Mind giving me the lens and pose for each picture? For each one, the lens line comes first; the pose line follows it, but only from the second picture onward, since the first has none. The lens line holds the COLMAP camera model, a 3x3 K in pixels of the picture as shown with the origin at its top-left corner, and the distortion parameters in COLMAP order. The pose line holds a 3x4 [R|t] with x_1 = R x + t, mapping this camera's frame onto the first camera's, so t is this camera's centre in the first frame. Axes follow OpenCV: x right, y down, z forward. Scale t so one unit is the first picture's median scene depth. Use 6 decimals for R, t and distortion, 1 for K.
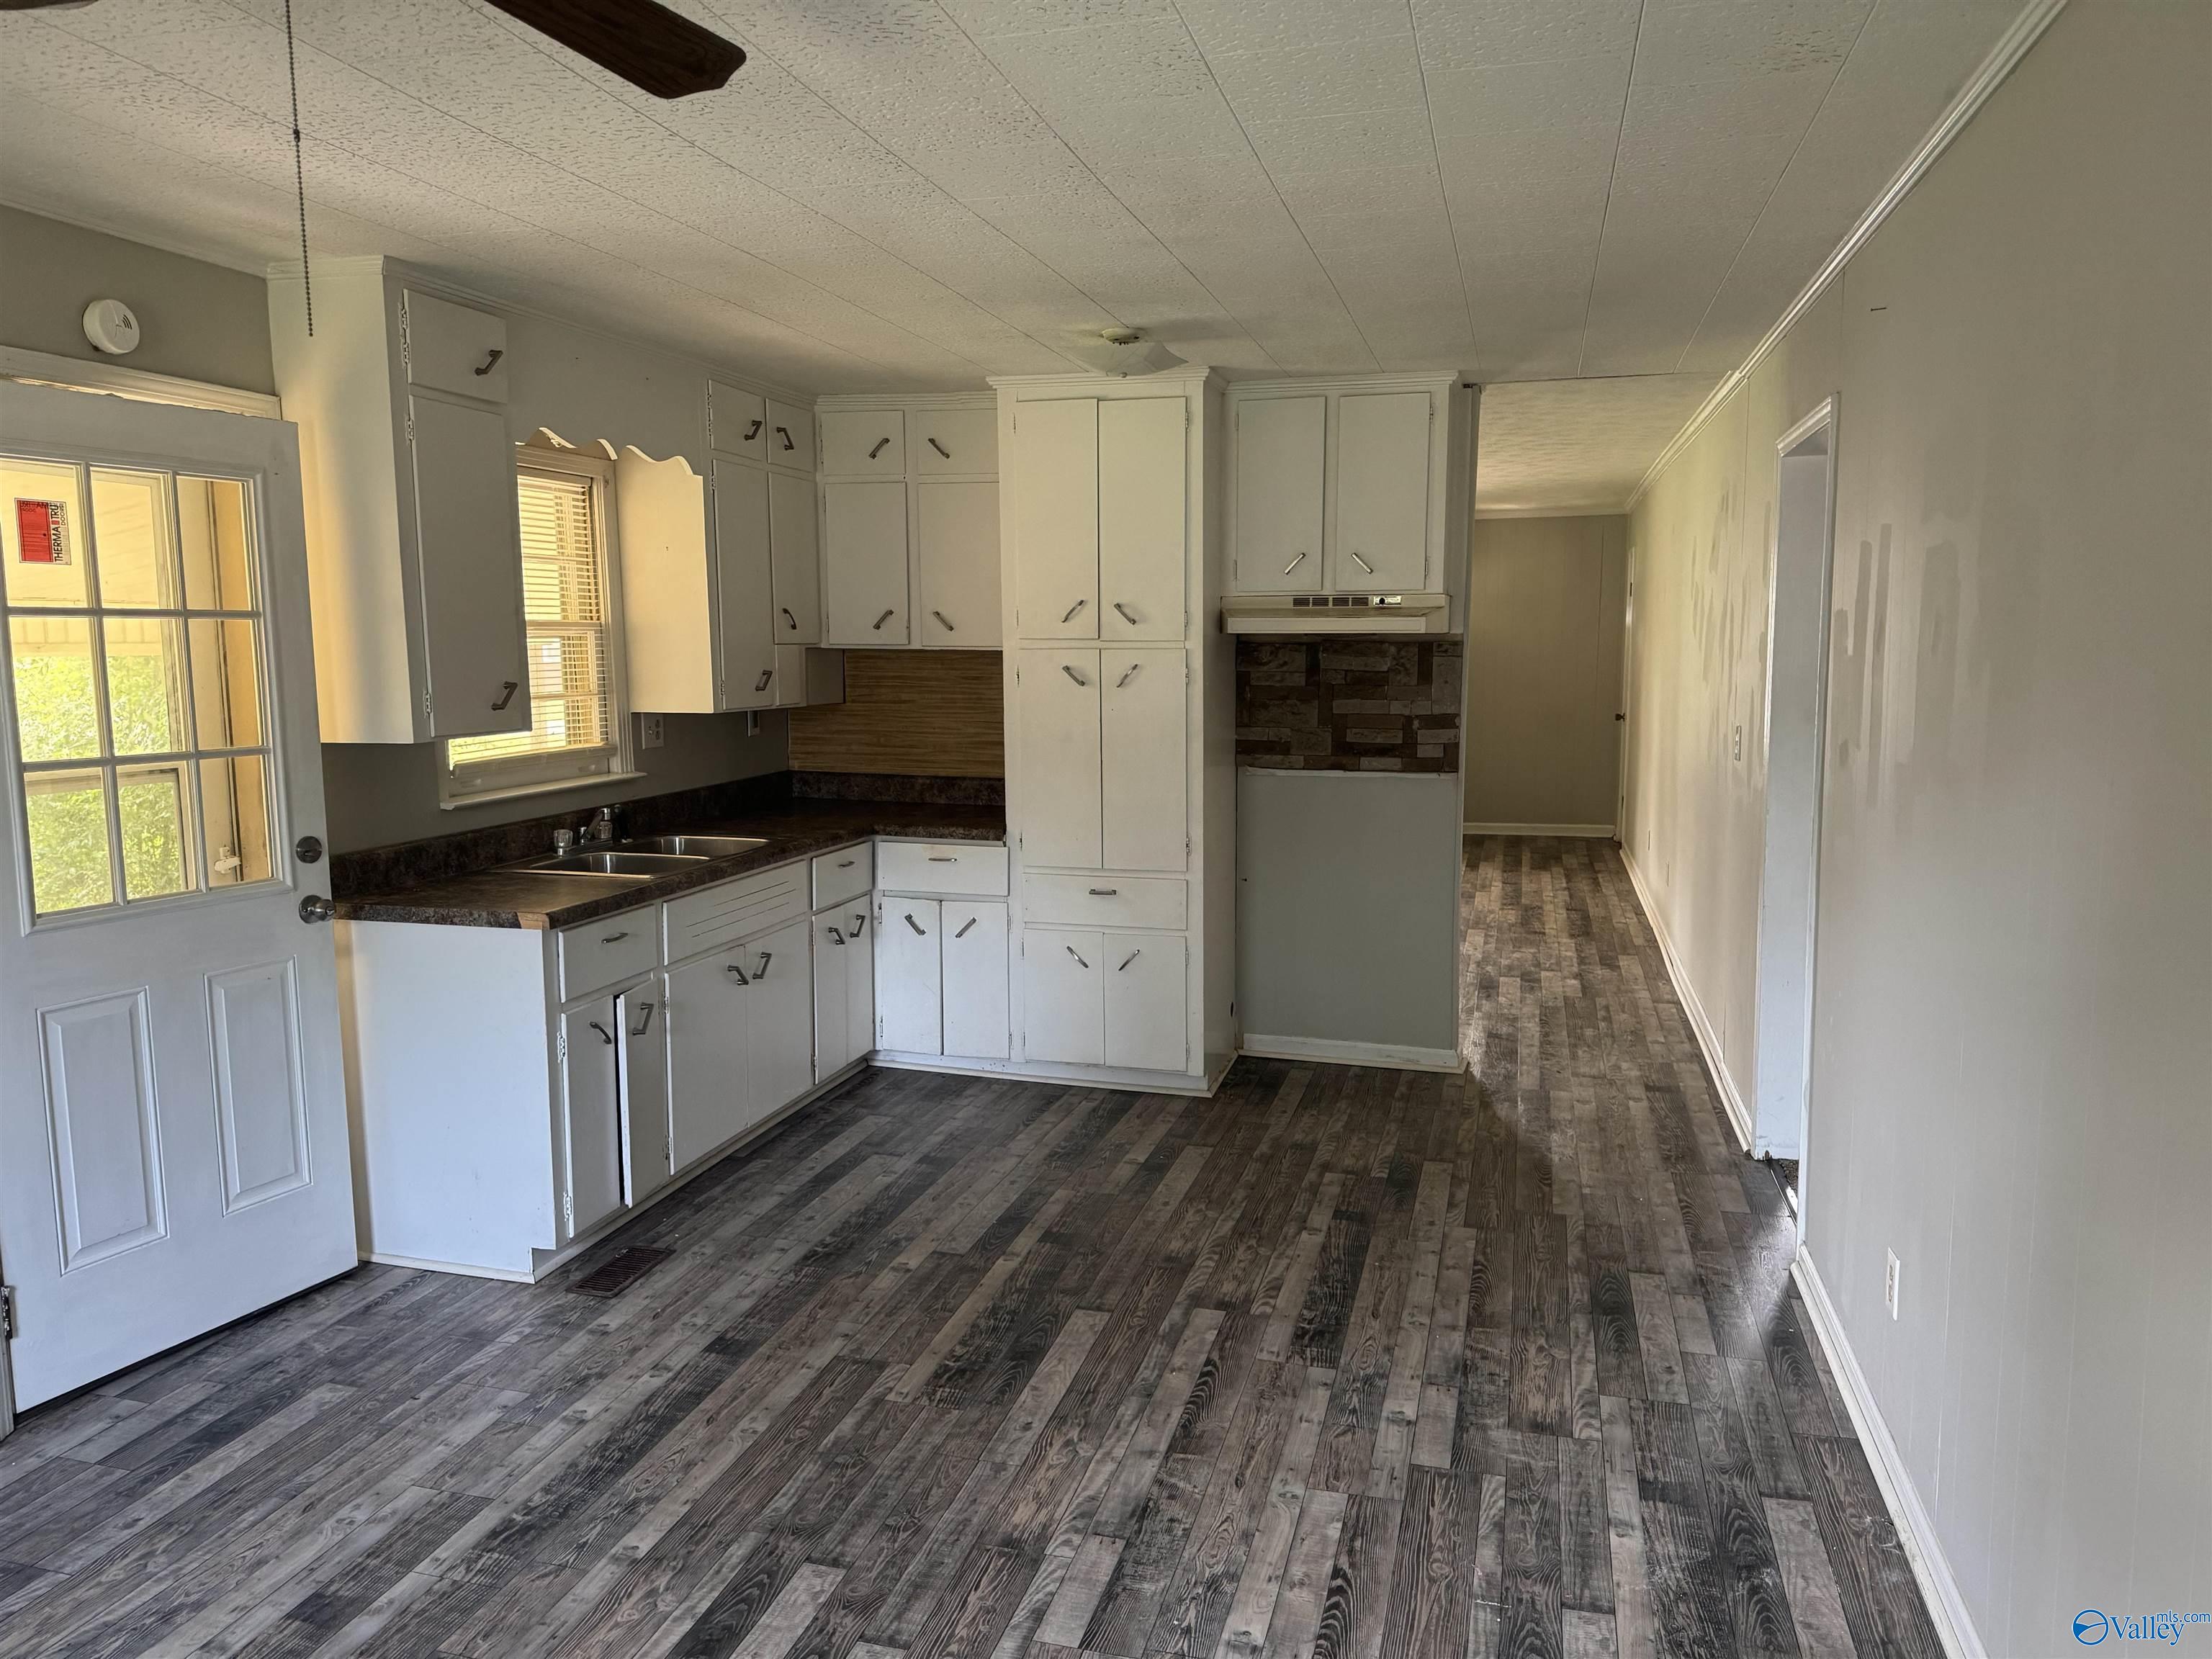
lens RADIAL K [[1495.4, 0, 1106.0], [0, 1495.4, 829.5], [0, 0, 1]] dist [-0.001179, -0.002613]
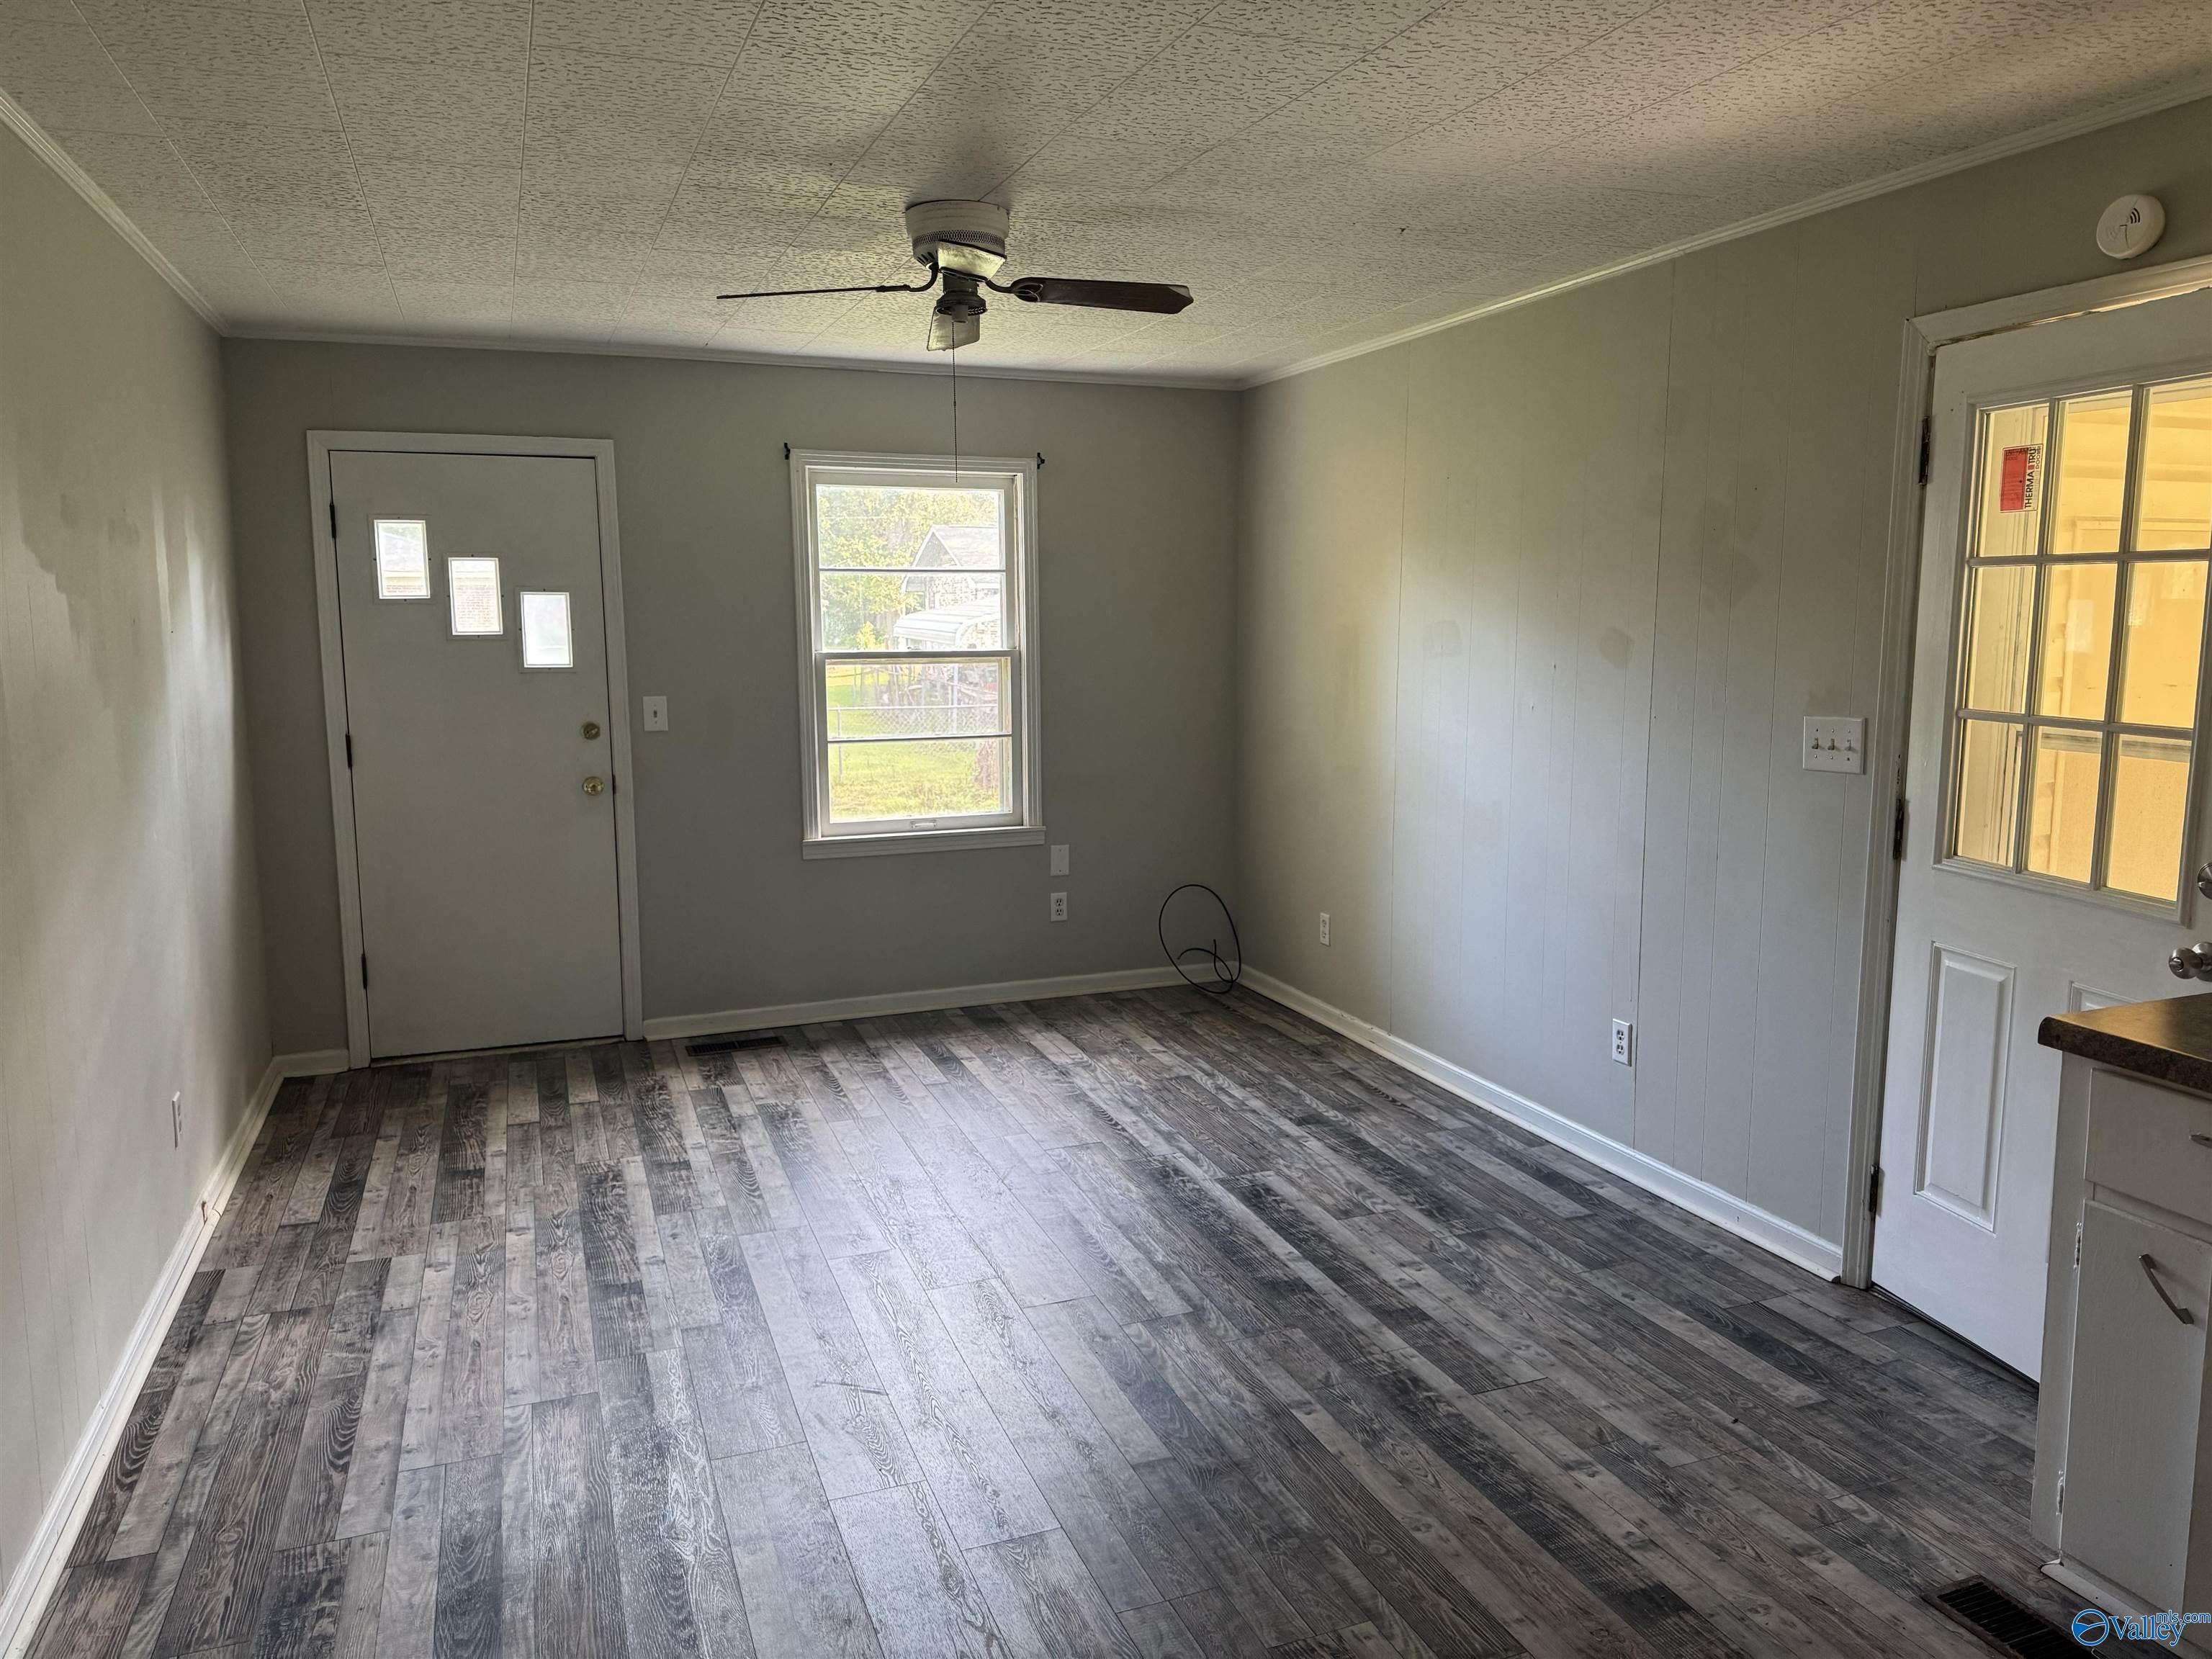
lens RADIAL K [[1495.4, 0, 1106.0], [0, 1495.4, 829.5], [0, 0, 1]] dist [-0.001179, -0.002613]
pose [[-0.791125, 0.101461, -0.603181, 0.367867], [-0.068669, 0.965179, 0.252418, -0.179434], [0.607788, 0.241114, -0.756609, 1.402003]]
